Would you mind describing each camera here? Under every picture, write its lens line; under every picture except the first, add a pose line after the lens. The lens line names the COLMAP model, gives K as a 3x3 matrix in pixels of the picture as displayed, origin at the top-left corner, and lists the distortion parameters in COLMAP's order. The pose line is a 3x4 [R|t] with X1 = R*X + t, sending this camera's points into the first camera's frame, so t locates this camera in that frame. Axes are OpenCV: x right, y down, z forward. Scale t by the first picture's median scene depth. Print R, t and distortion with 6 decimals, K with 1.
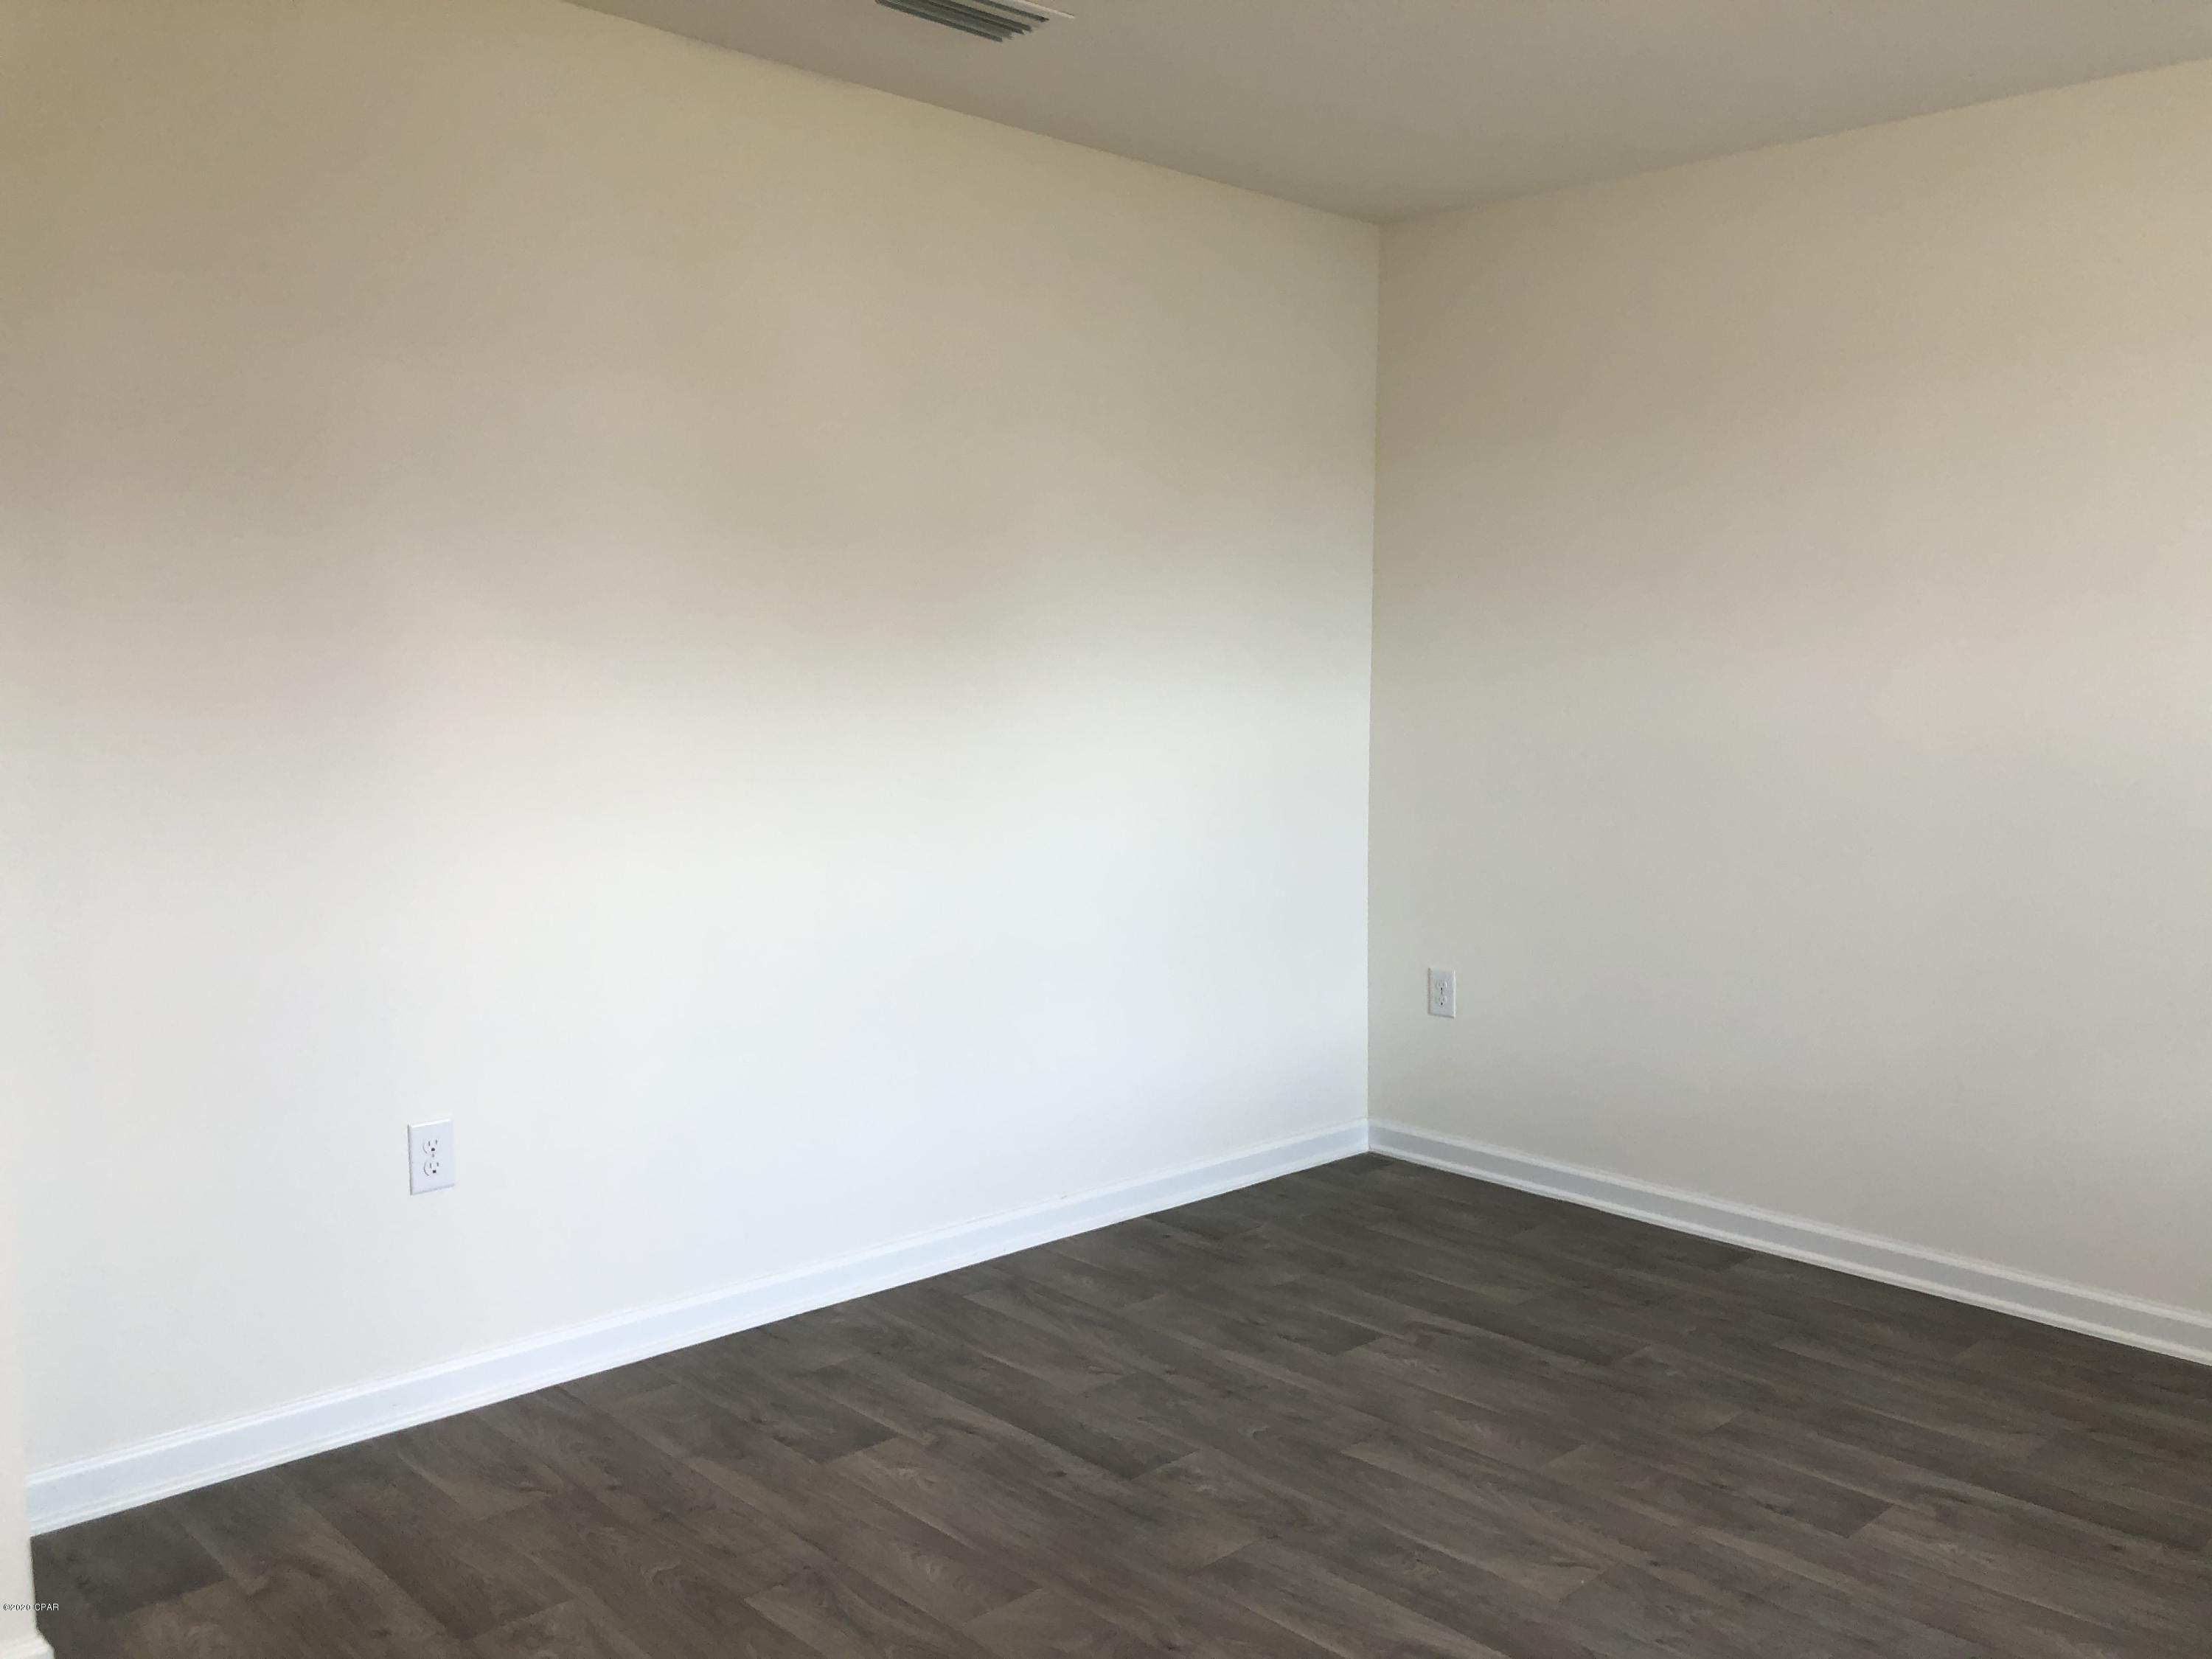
lens RADIAL K [[1838.6, 0, 1106.0], [0, 1838.6, 829.5], [0, 0, 1]] dist [0.004991, 0.002999]
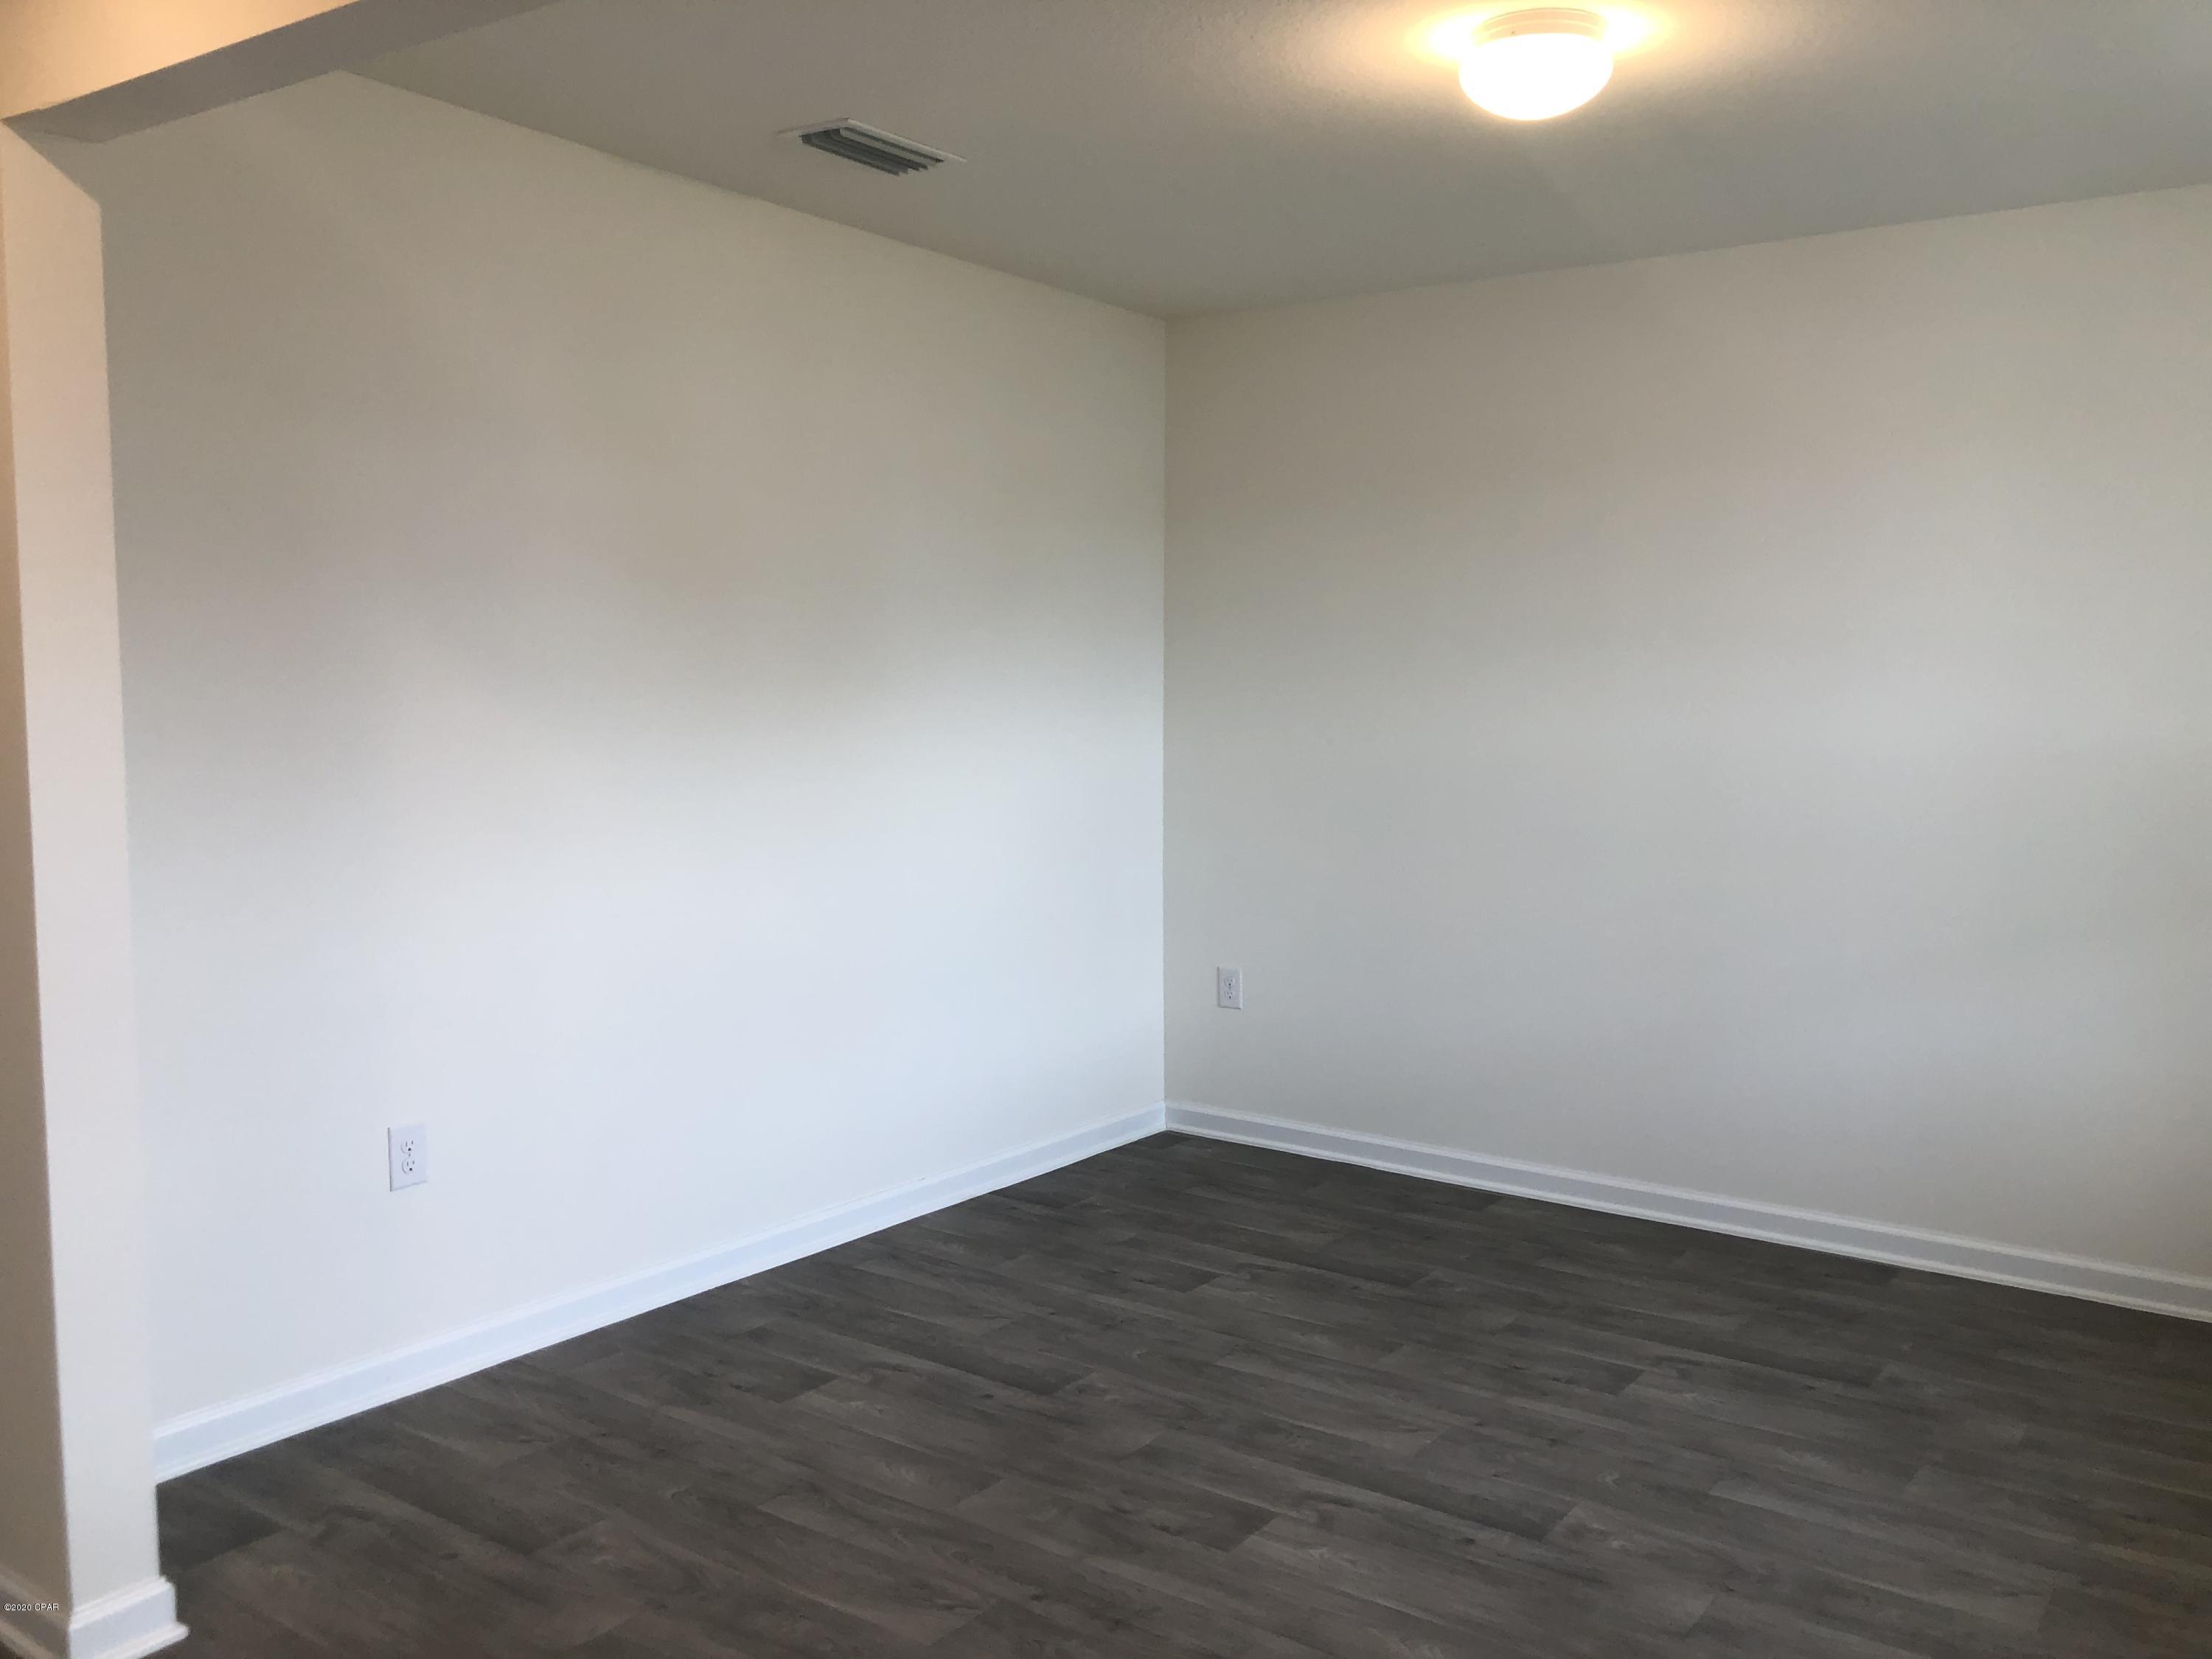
lens RADIAL K [[1838.6, 0, 1106.0], [0, 1838.6, 829.5], [0, 0, 1]] dist [0.004991, 0.002999]
pose [[0.982964, -0.015073, 0.183178, -0.151085], [0.016822, 0.999827, -0.007996, -0.002916], [-0.183026, 0.010941, 0.983047, -0.168265]]
